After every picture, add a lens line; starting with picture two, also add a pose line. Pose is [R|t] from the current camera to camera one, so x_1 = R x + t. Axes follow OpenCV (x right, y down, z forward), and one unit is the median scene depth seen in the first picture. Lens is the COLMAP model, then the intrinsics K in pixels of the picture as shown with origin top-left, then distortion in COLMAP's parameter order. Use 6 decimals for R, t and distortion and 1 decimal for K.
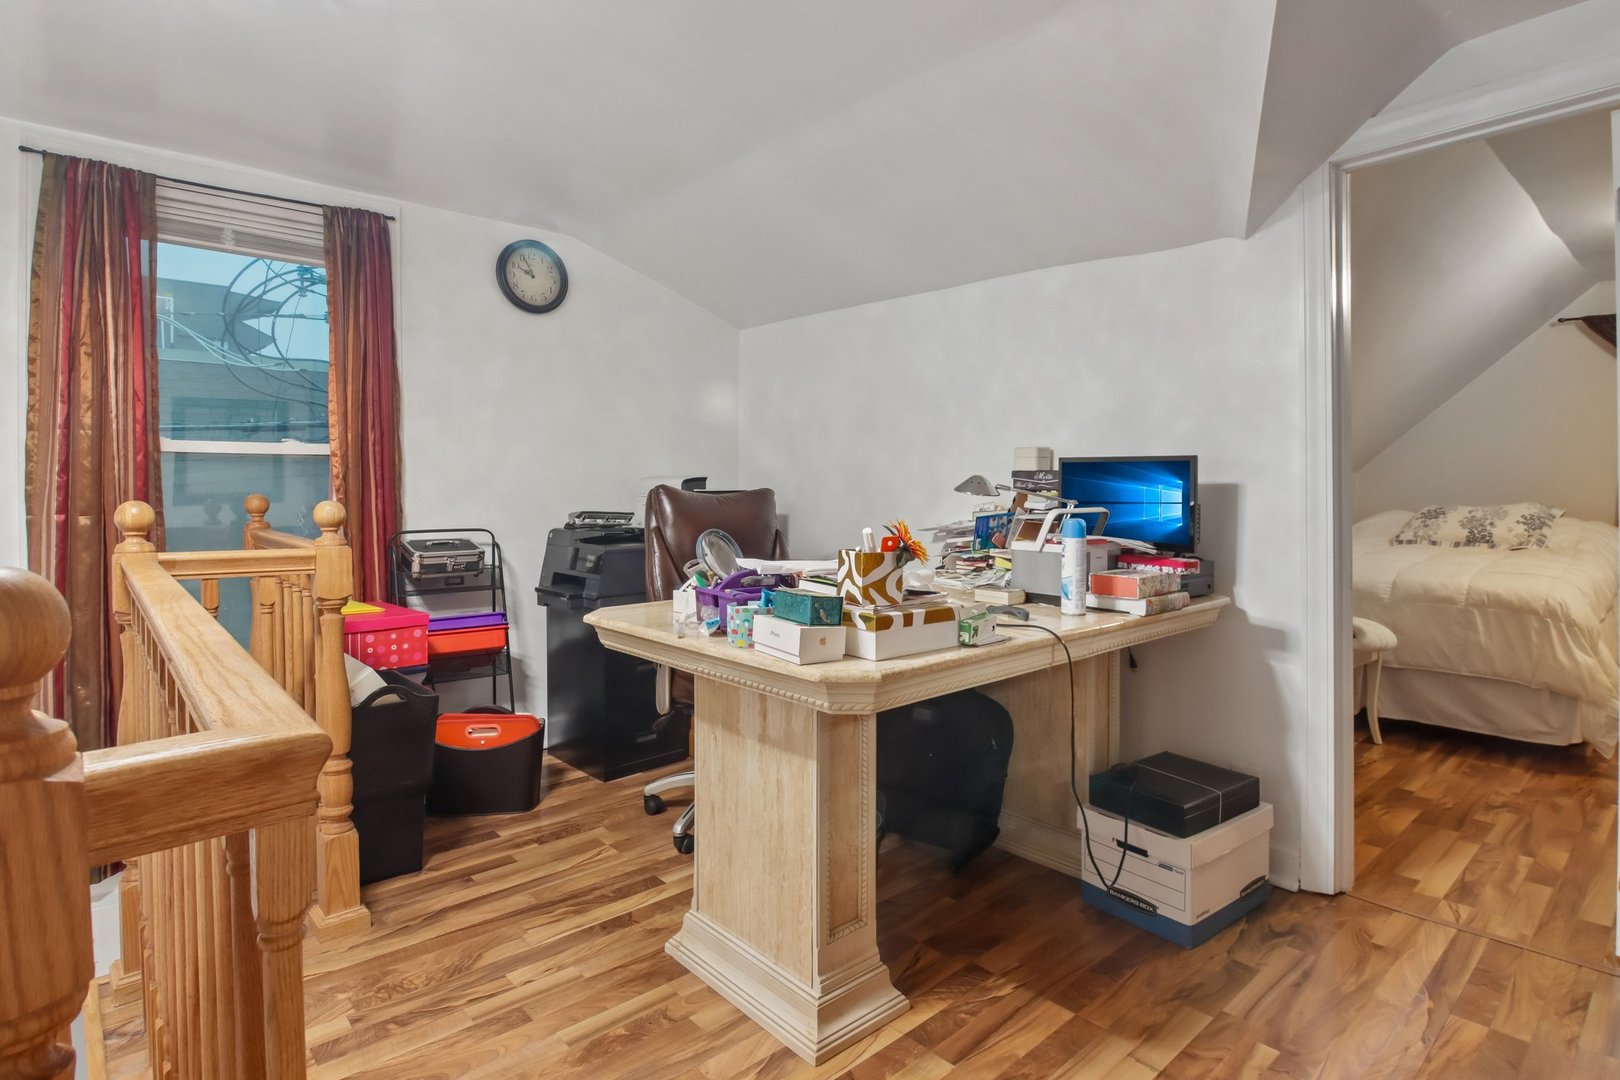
lens RADIAL K [[832.2, 0, 871.3], [0, 832.2, 511.0], [0, 0, 1]] dist [-0.002370, -0.011108]
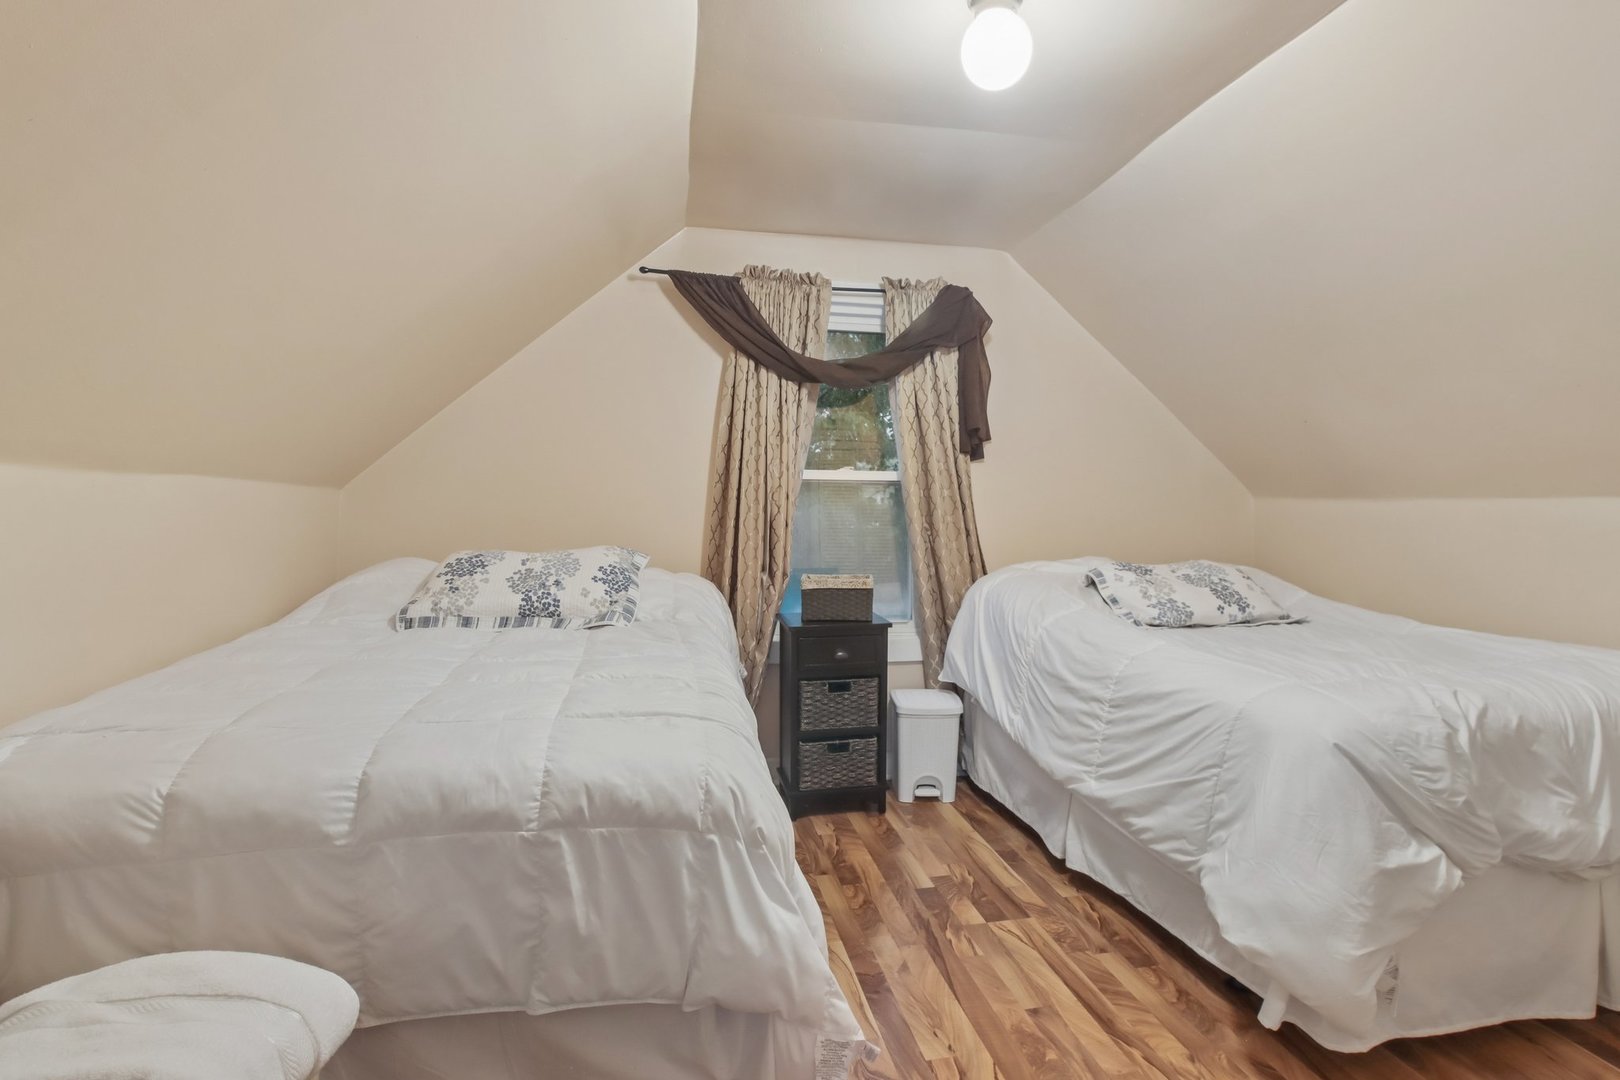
lens RADIAL K [[849.5, 0, 813.2], [0, 849.5, 511.8], [0, 0, 1]] dist [-0.012812, -0.001242]
pose [[0.555381, 0.024221, 0.831243, 0.459284], [0.007310, 0.999395, -0.034004, -0.016305], [-0.831564, 0.024961, 0.554868, 0.674867]]
